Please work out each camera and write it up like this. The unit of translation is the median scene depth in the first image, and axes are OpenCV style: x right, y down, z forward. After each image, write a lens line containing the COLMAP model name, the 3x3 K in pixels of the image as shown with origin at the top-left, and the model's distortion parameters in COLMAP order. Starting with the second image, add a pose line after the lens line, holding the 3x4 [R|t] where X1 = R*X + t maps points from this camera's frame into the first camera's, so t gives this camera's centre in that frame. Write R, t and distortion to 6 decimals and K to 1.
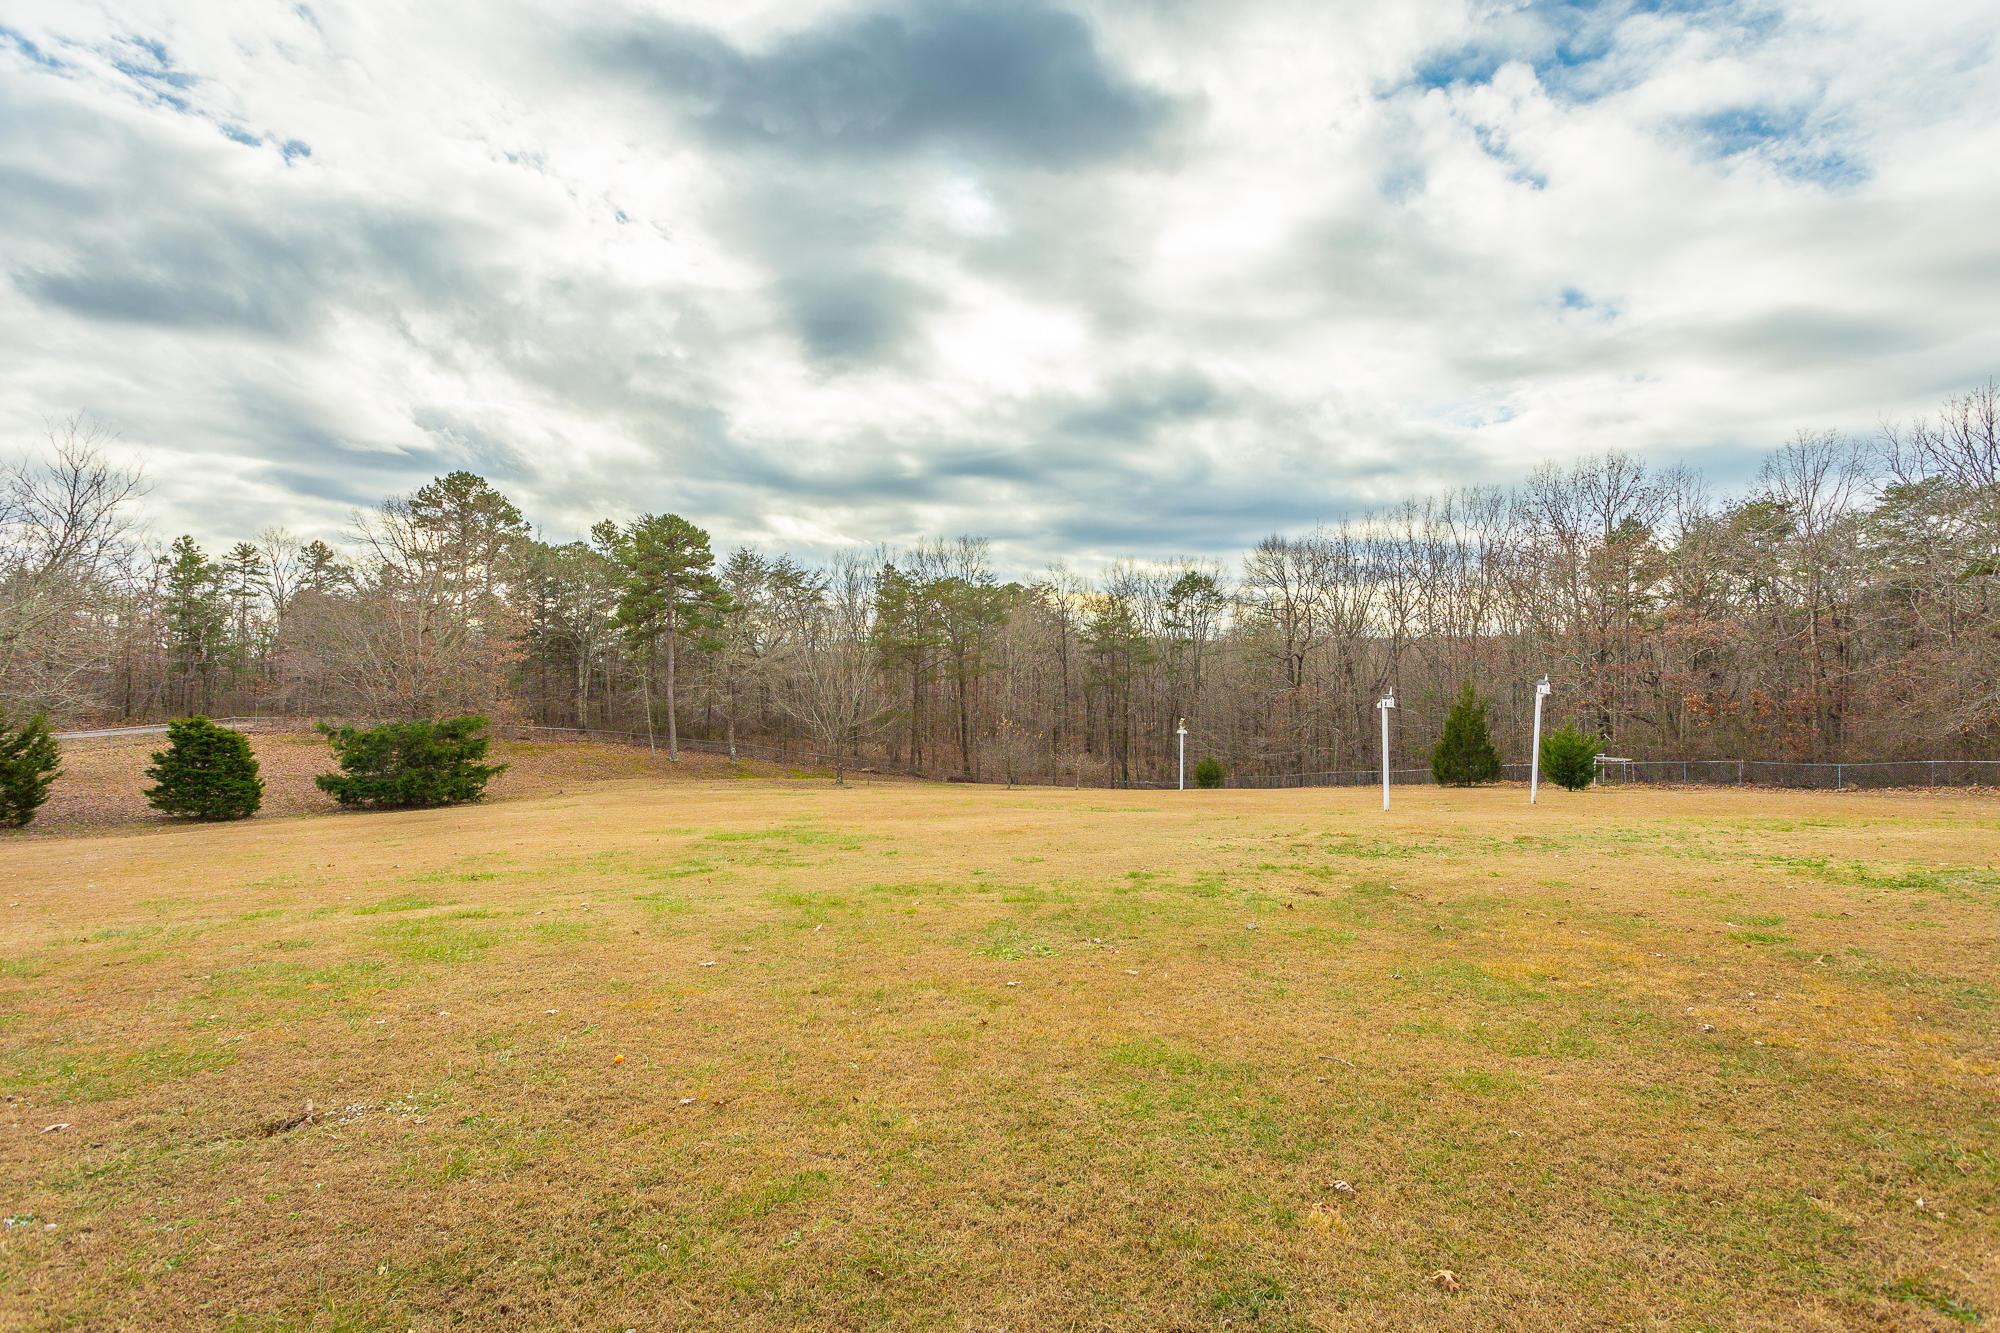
lens RADIAL K [[994.1, 0, 1033.6], [0, 994.1, 663.2], [0, 0, 1]] dist [0.011909, 0.000295]
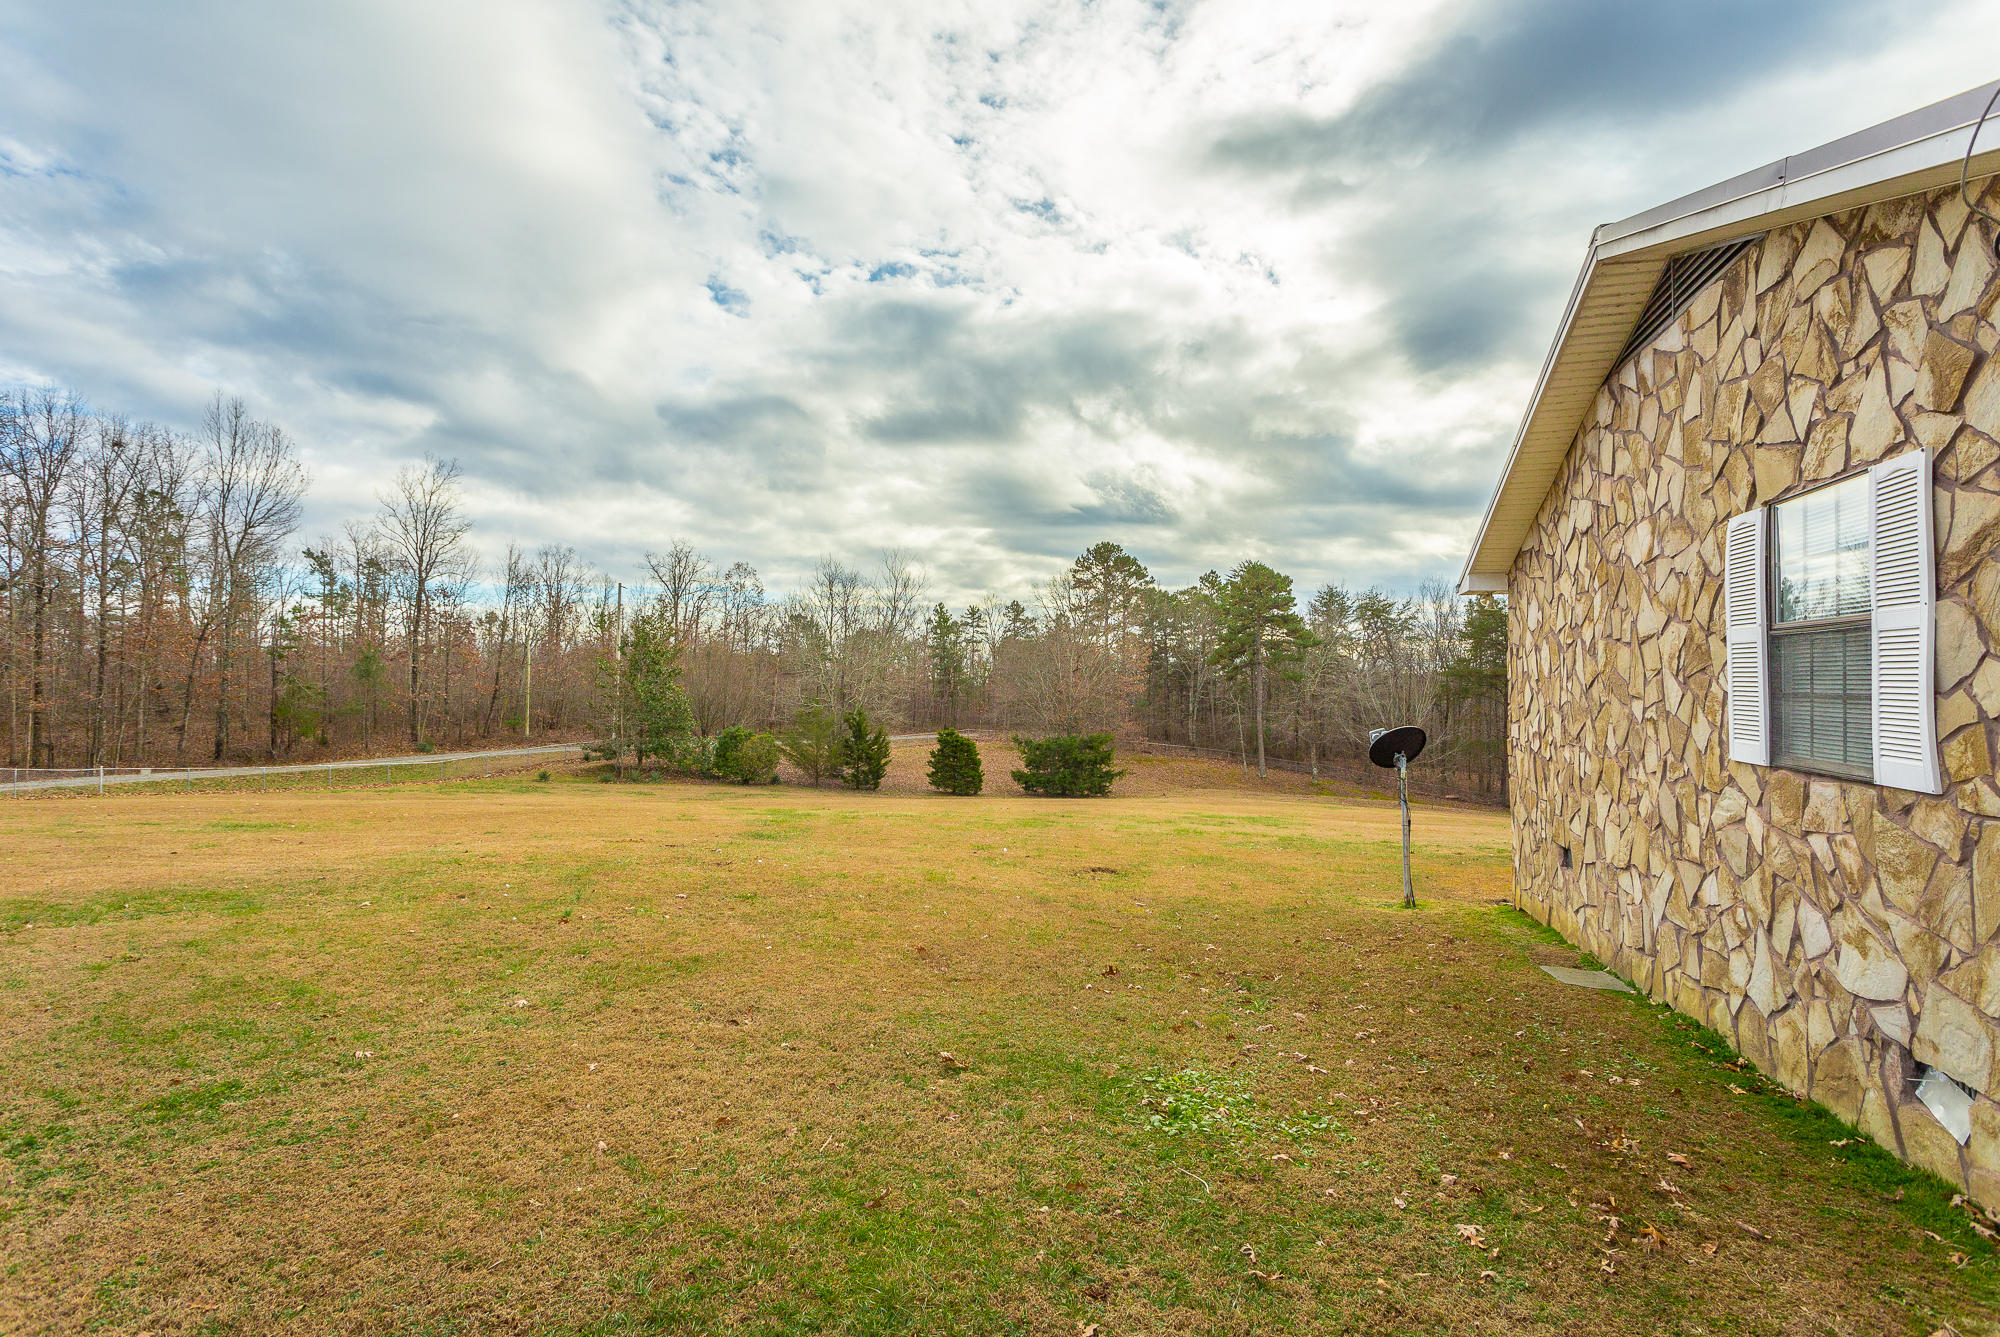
lens RADIAL K [[970.9, 0, 987.9], [0, 970.9, 679.4], [0, 0, 1]] dist [0.000029, 0.000477]
pose [[0.795083, -0.005357, -0.606477, 0.020393], [0.000577, 0.999967, -0.008077, -0.001791], [0.606500, 0.006072, 0.795060, -0.026347]]
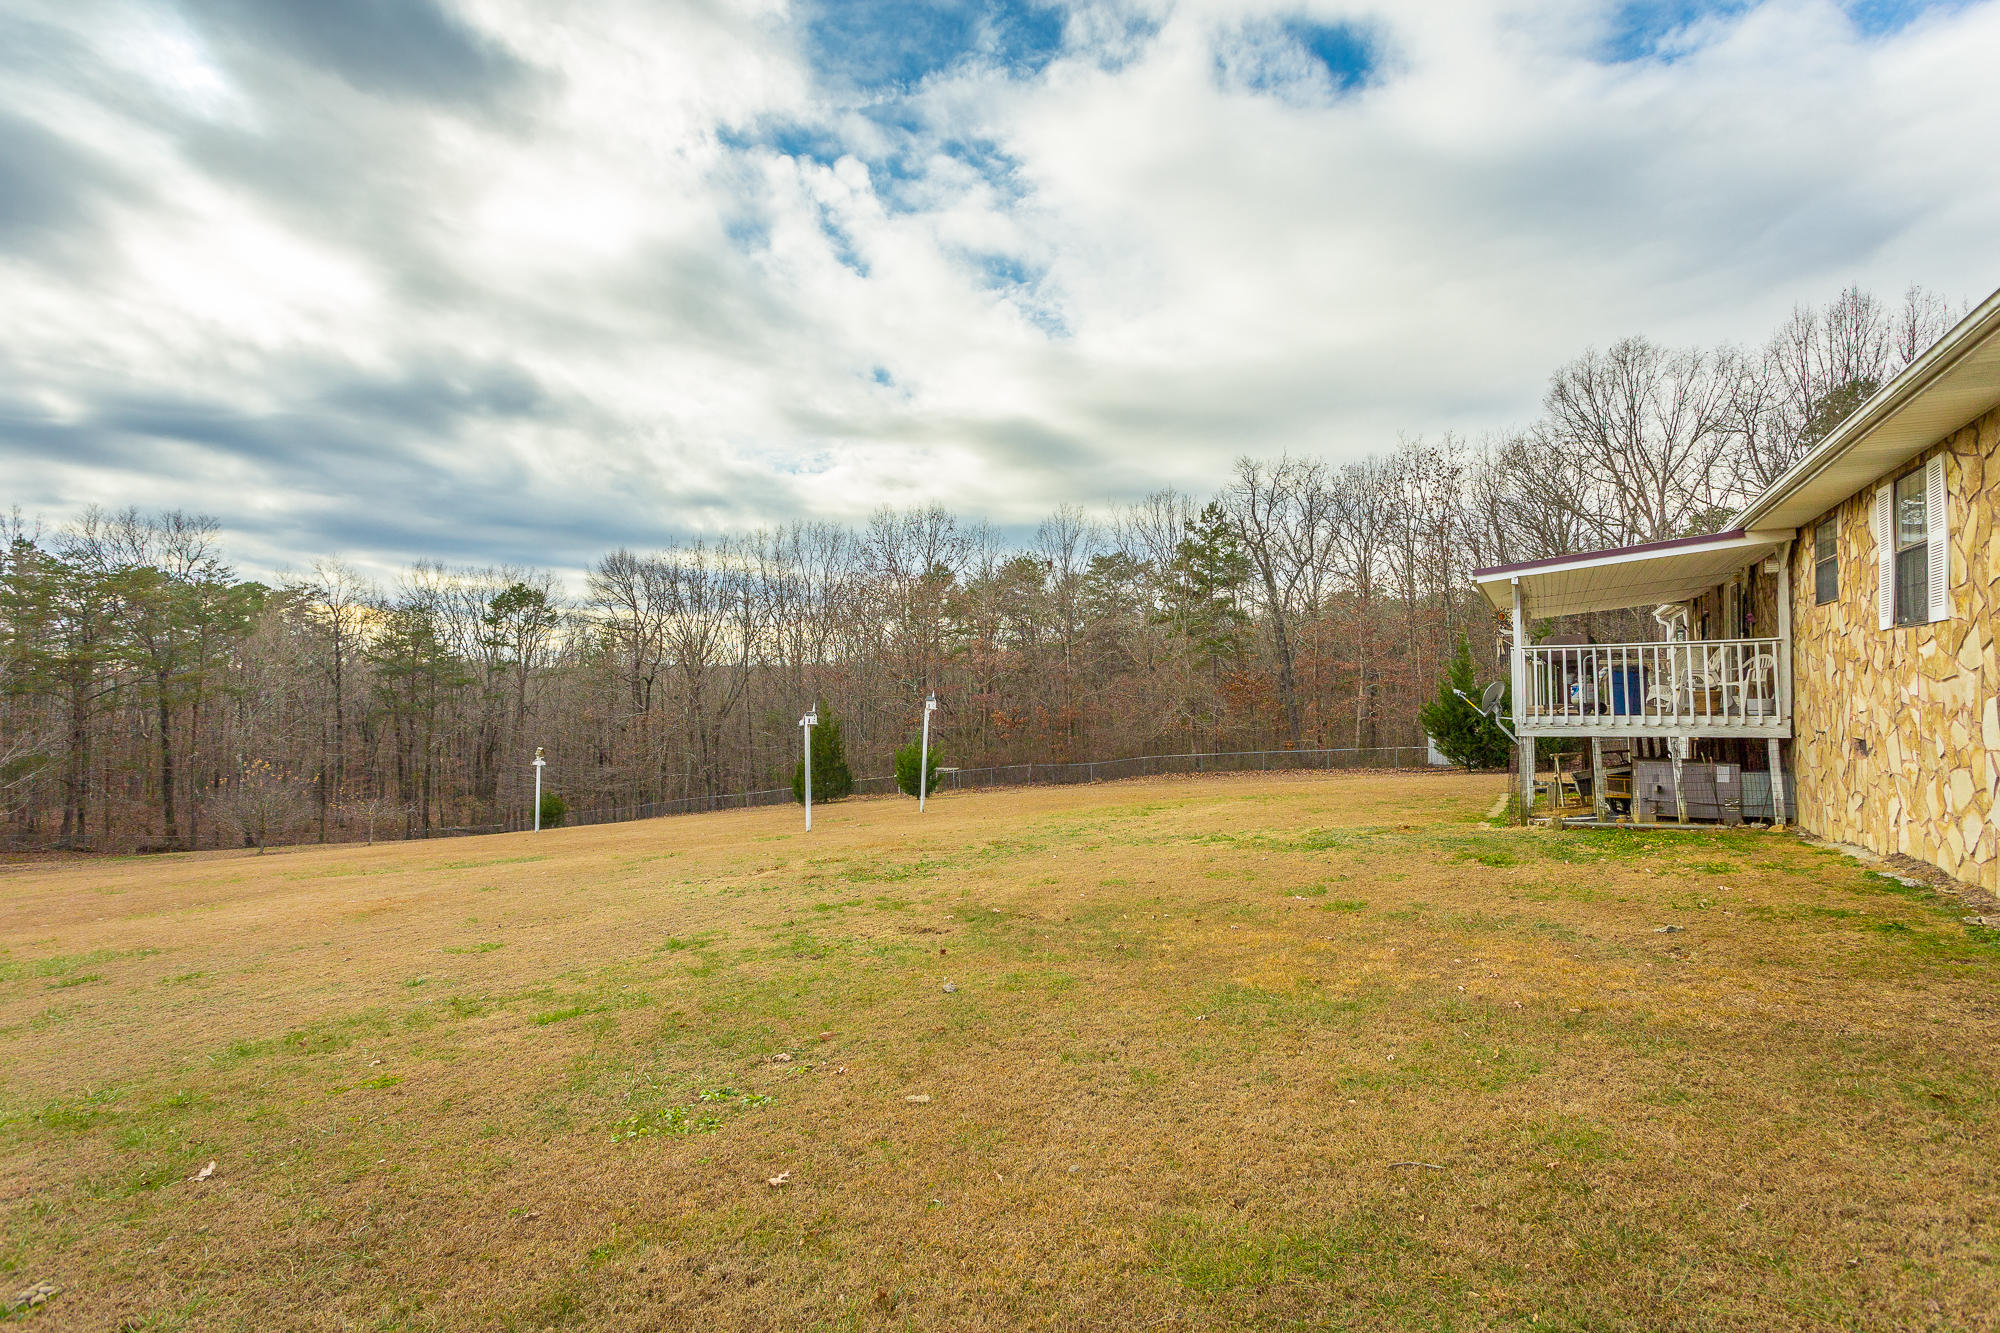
lens RADIAL K [[941.3, 0, 1002.0], [0, 941.3, 640.9], [0, 0, 1]] dist [-0.000958, 0.011095]
pose [[0.769032, 0.034903, 0.638257, -0.052236], [0.001693, 0.998393, -0.056637, 0.008437], [-0.639209, 0.044636, 0.767737, 0.092314]]
